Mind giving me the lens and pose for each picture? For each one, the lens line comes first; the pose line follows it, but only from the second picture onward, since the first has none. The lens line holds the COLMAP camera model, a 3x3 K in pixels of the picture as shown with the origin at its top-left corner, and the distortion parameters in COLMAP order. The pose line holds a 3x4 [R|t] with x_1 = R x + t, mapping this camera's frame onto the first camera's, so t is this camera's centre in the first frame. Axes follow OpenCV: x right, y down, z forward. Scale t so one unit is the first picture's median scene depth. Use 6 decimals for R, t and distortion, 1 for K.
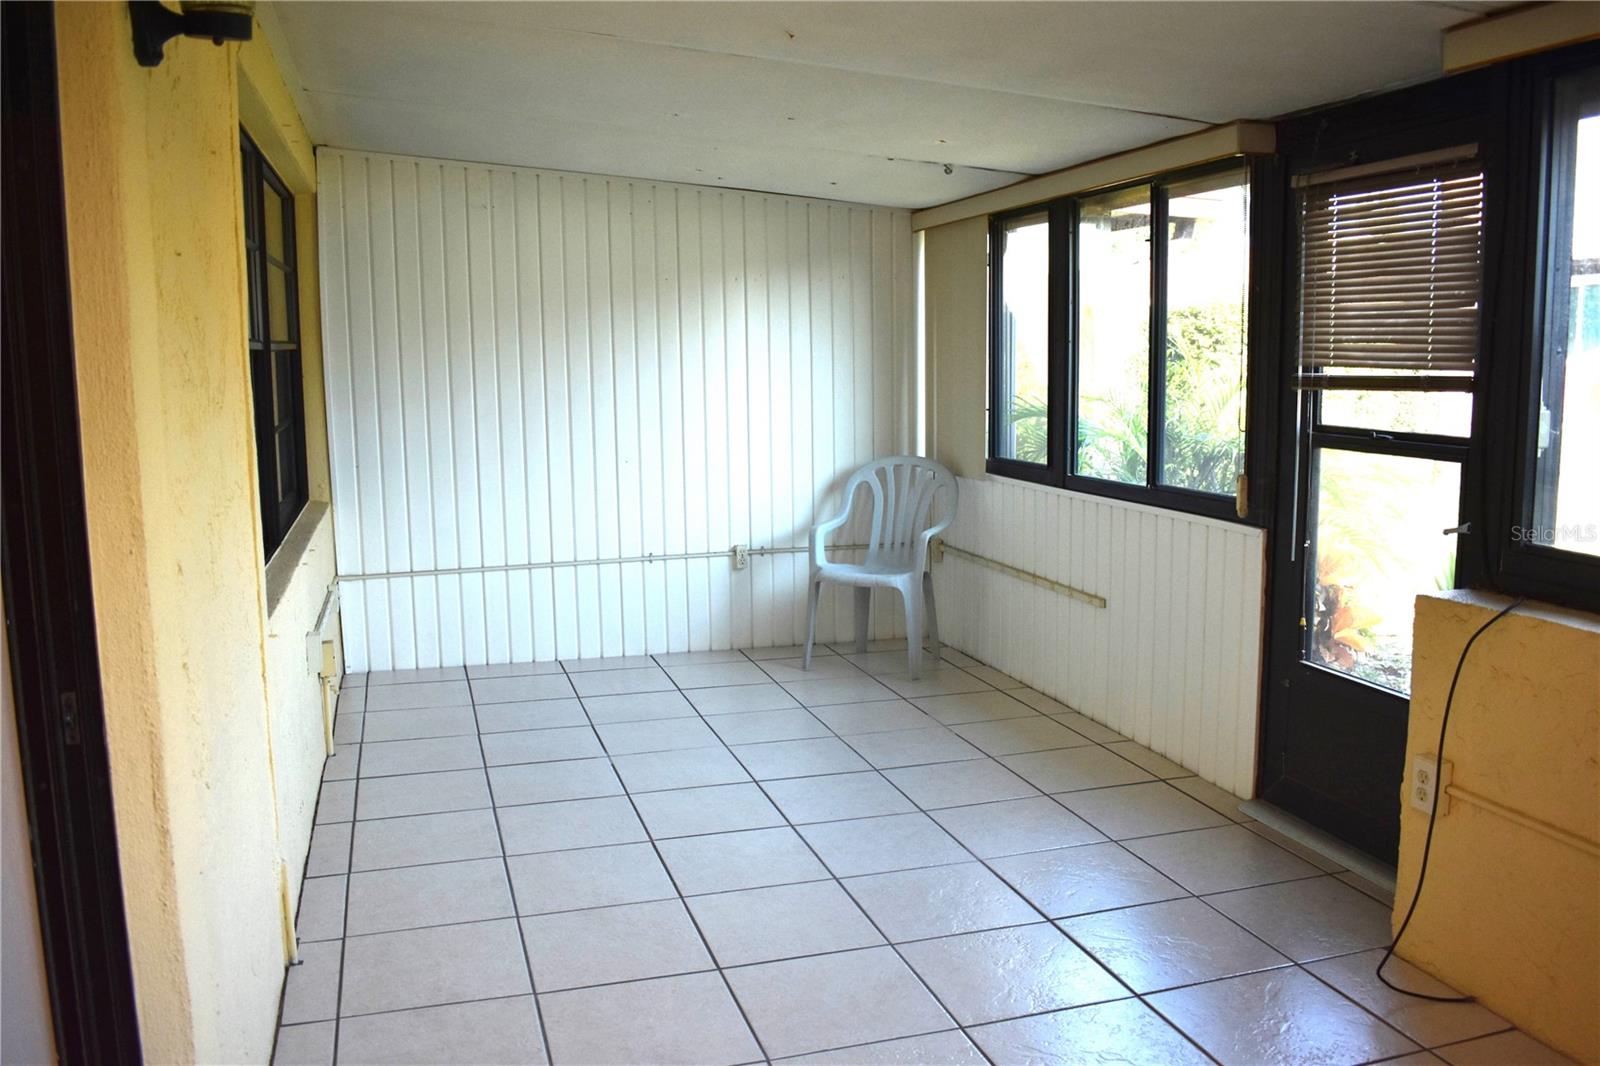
lens RADIAL K [[1337.4, 0, 800.0], [0, 1337.4, 533.0], [0, 0, 1]] dist [-0.079013, -0.001609]
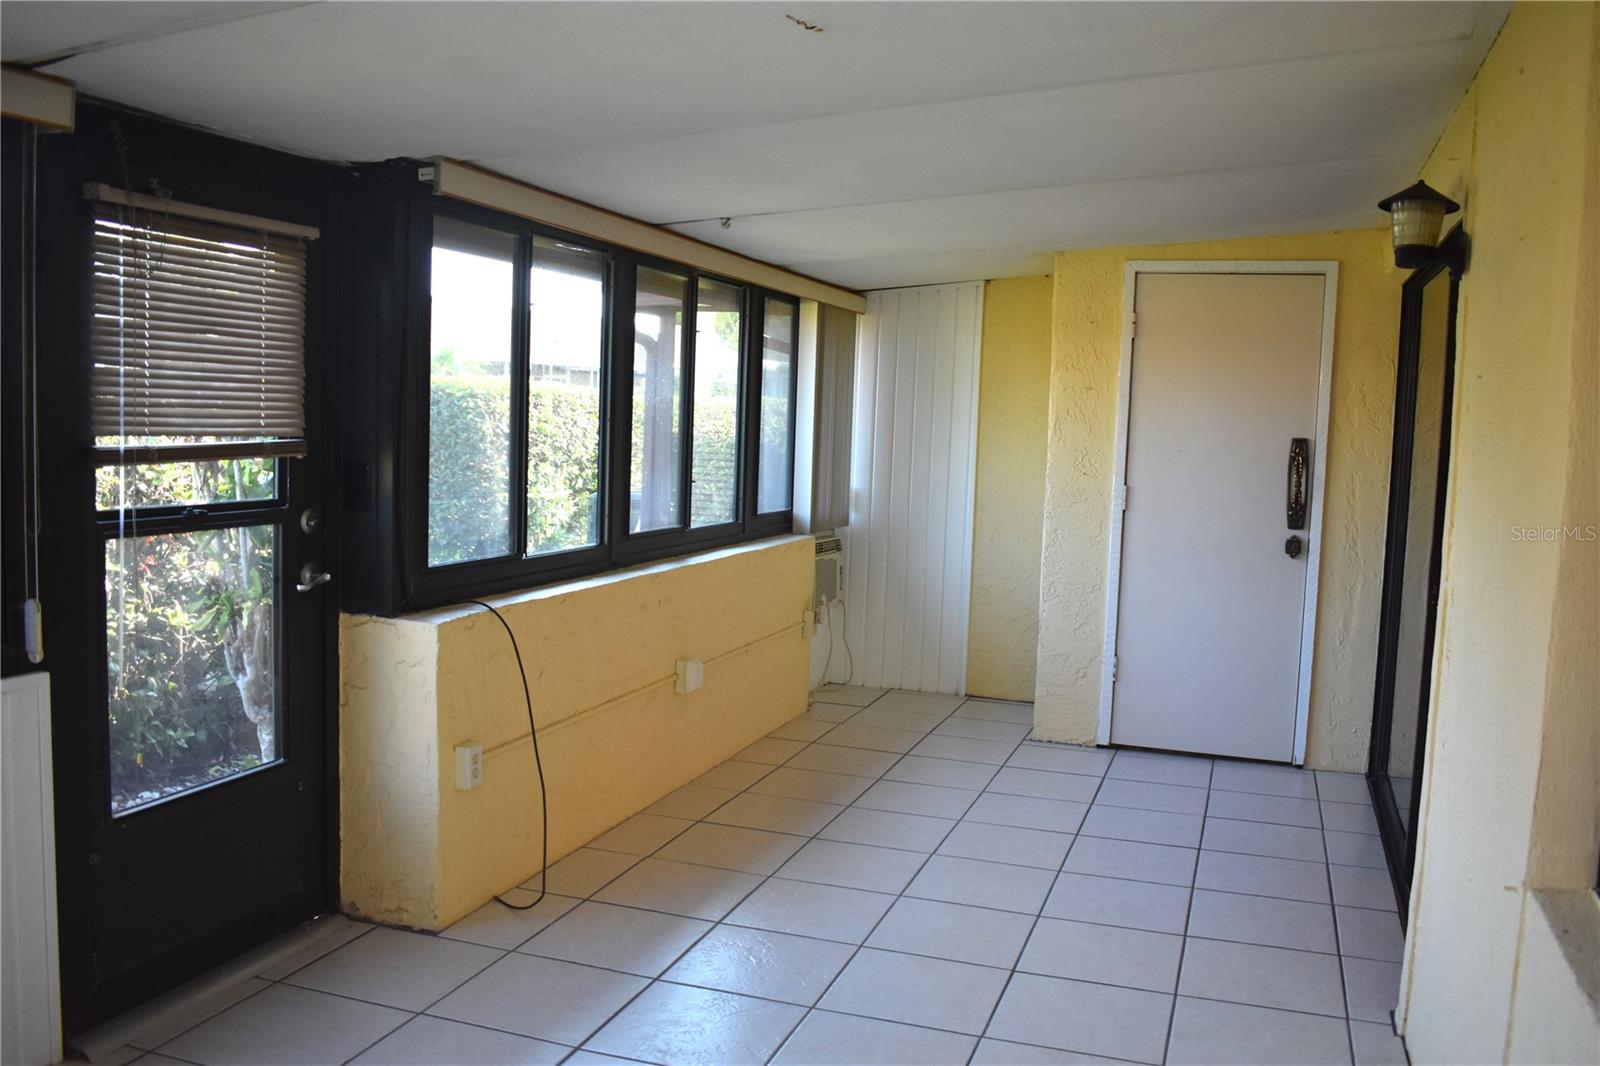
lens RADIAL K [[1334.5, 0, 800.0], [0, 1334.5, 533.0], [0, 0, 1]] dist [-0.095128, 0.006545]
pose [[-0.813392, -0.059246, 0.578692, -0.426471], [0.063435, 0.979834, 0.189476, -0.210427], [-0.578248, 0.190827, -0.793231, 1.533971]]
